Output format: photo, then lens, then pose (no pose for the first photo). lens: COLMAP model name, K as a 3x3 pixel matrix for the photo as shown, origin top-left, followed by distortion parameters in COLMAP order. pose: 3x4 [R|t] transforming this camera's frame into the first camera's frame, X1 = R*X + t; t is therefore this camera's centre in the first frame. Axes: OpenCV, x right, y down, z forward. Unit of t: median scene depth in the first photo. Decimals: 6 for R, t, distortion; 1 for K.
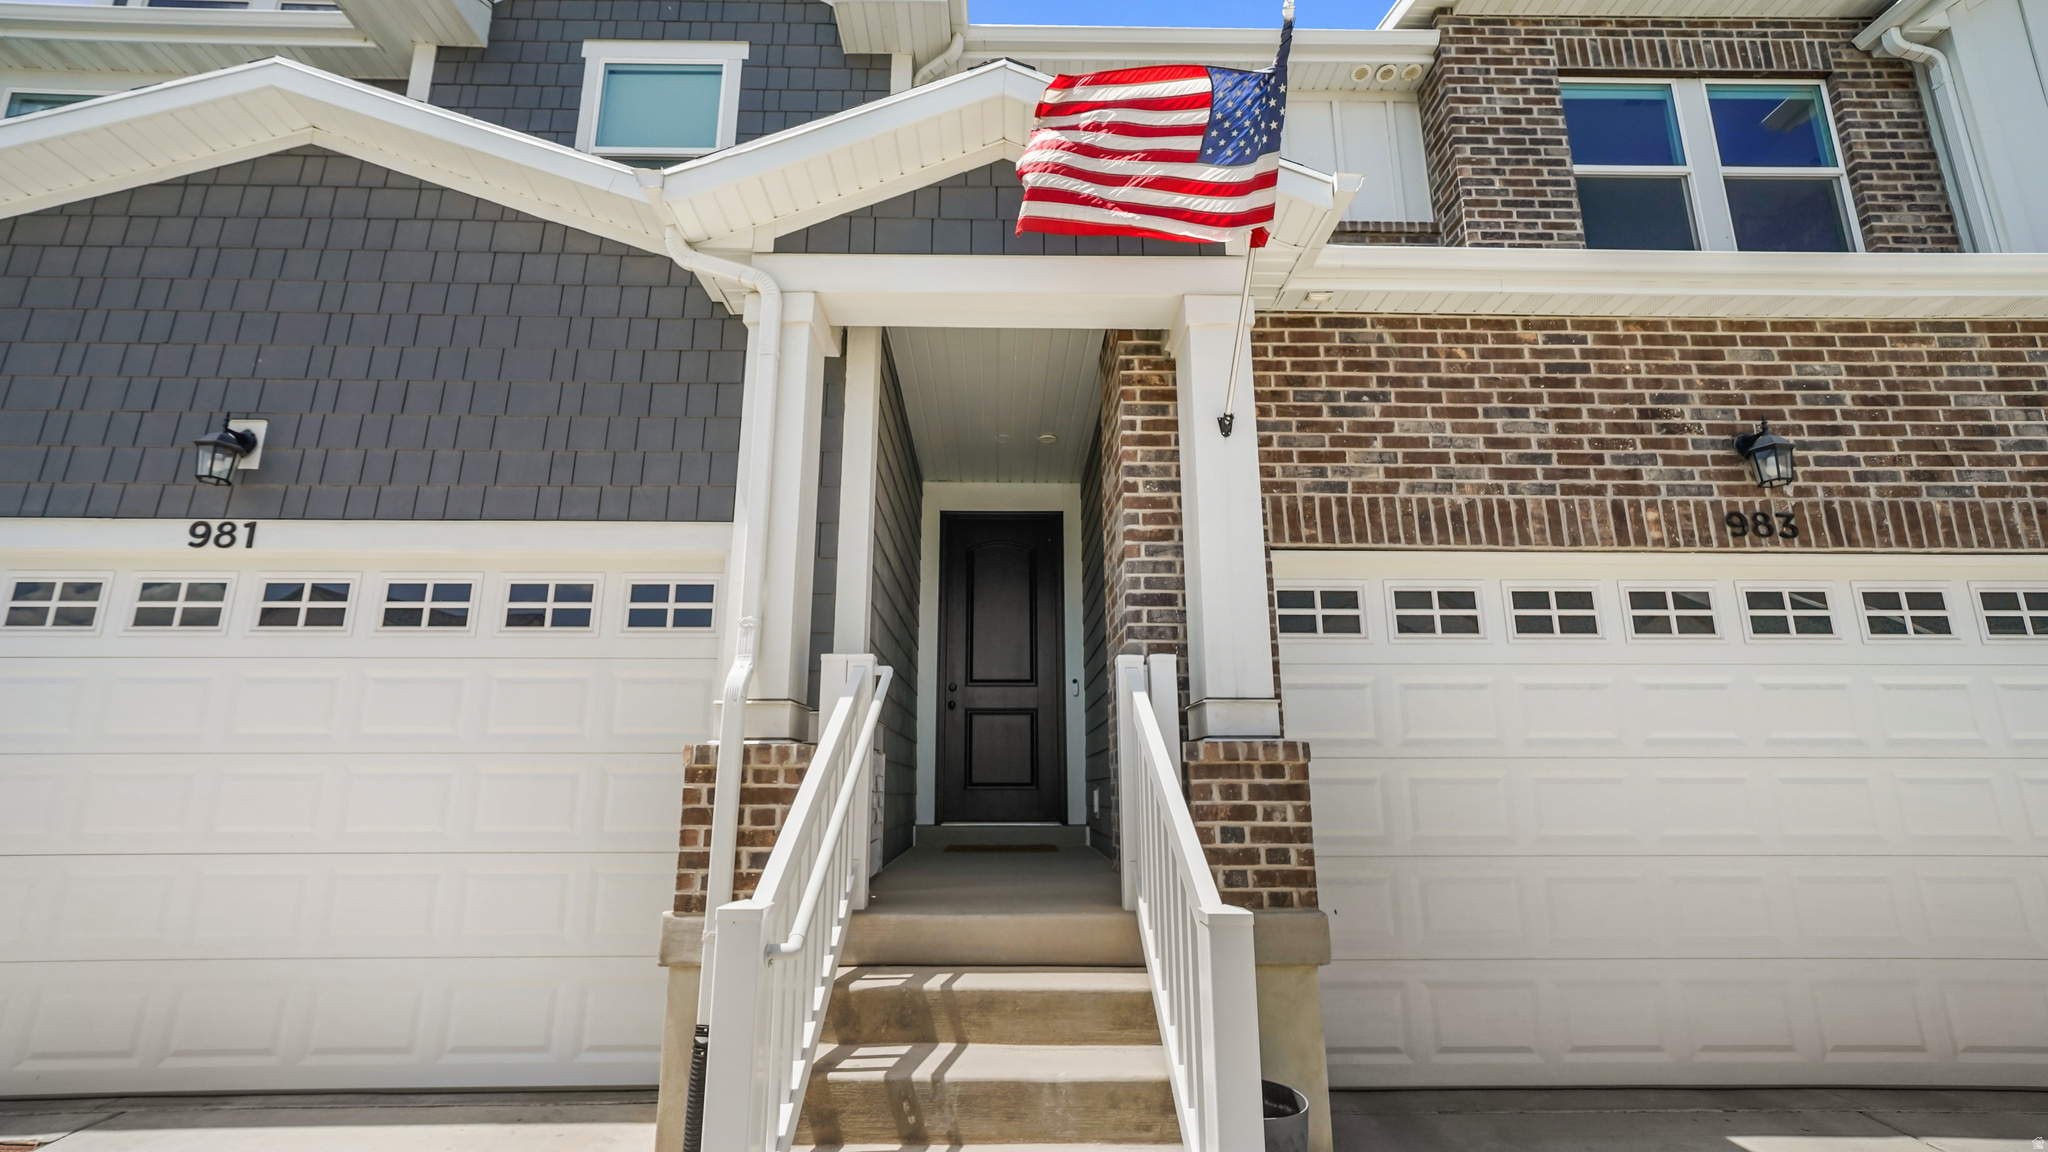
lens RADIAL K [[873.0, 0, 1010.7], [0, 873.0, 589.4], [0, 0, 1]] dist [0.001338, 0.000356]
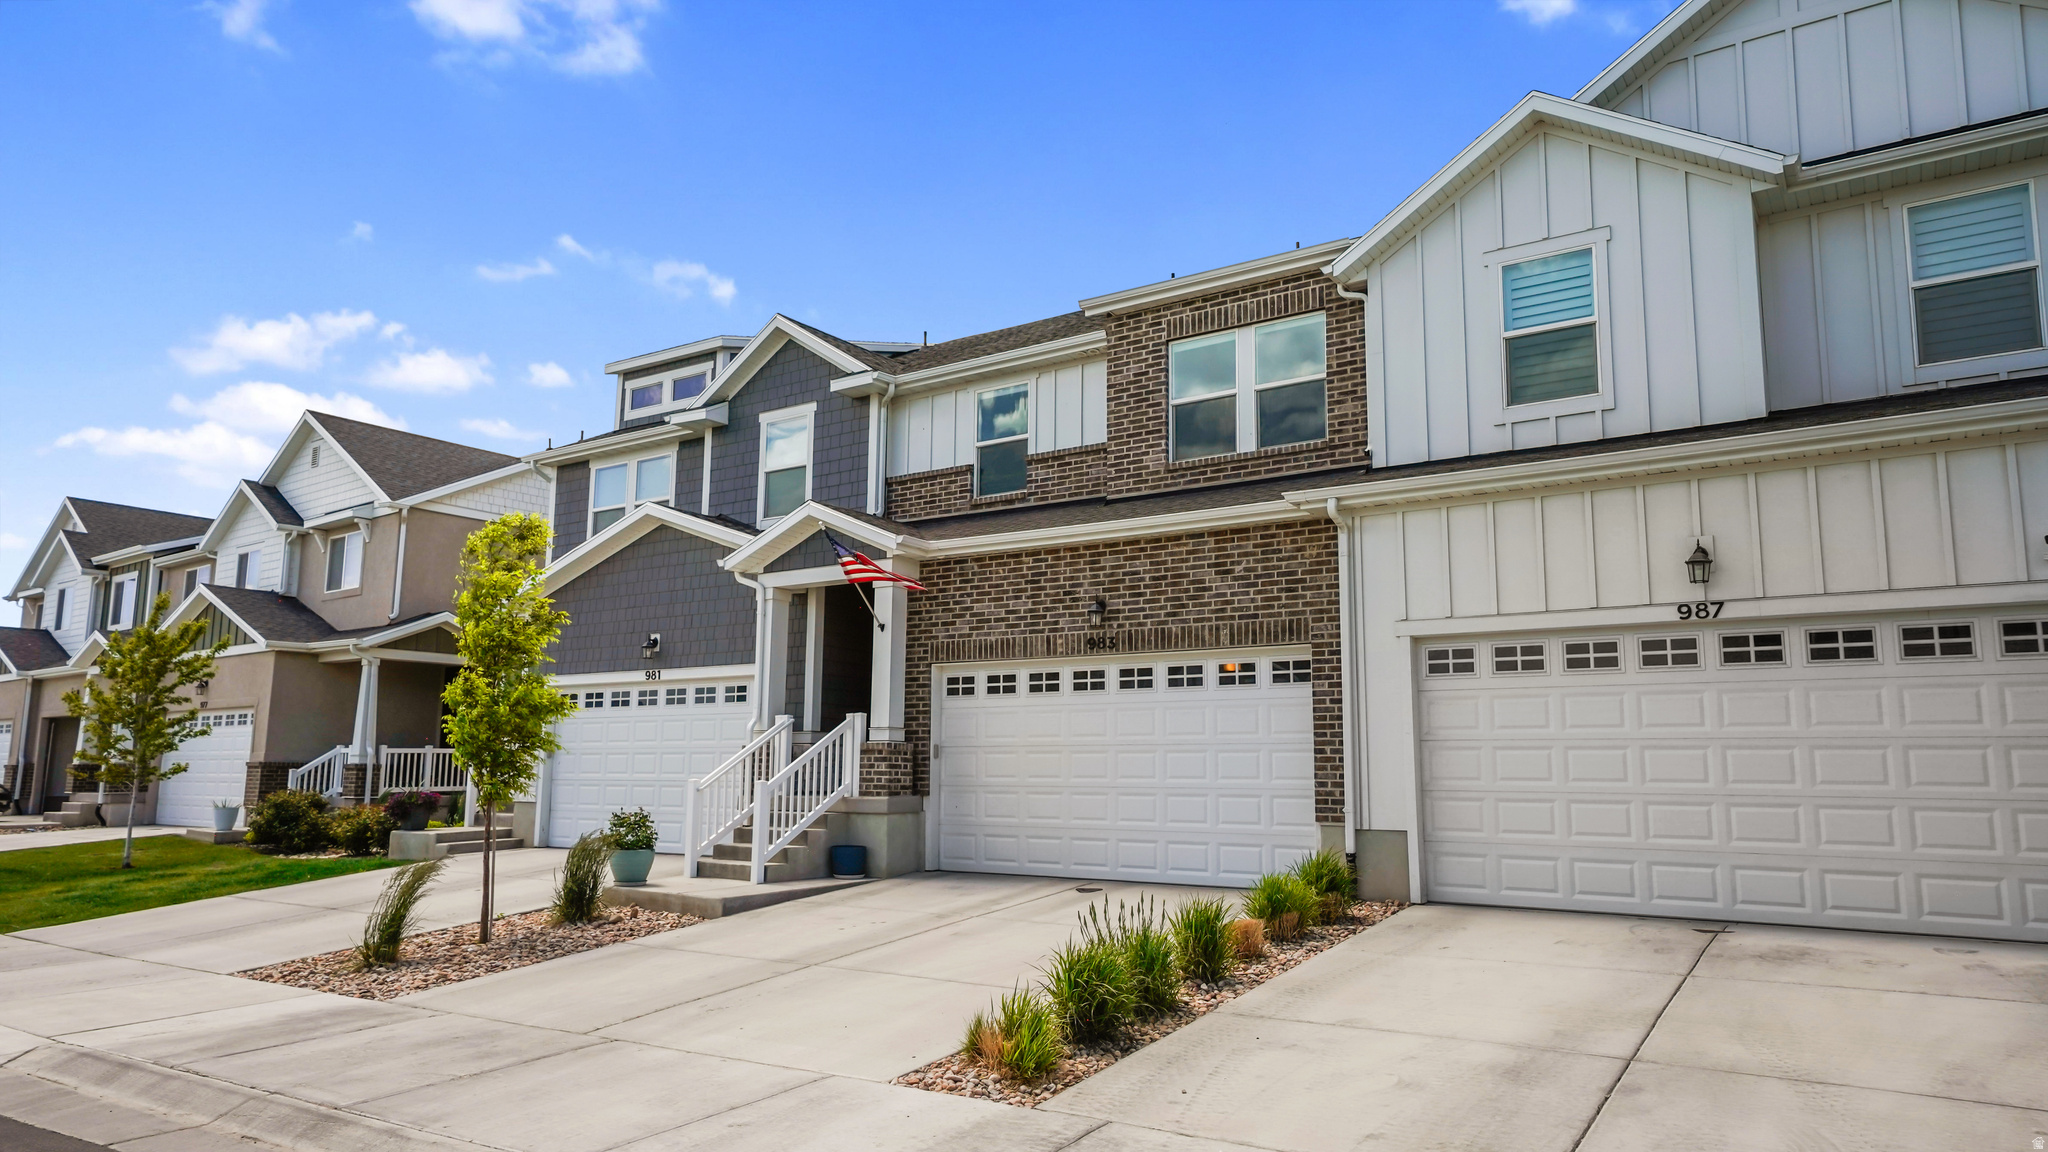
lens RADIAL K [[1248.8, 0, 1024.0], [0, 1248.8, 576.0], [0, 0, 1]] dist [-0.024986, -0.000400]
pose [[0.824717, -0.084657, -0.559174, 2.440811], [0.124739, 0.991612, 0.033849, -0.368189], [0.551618, -0.097666, 0.828359, -1.713738]]
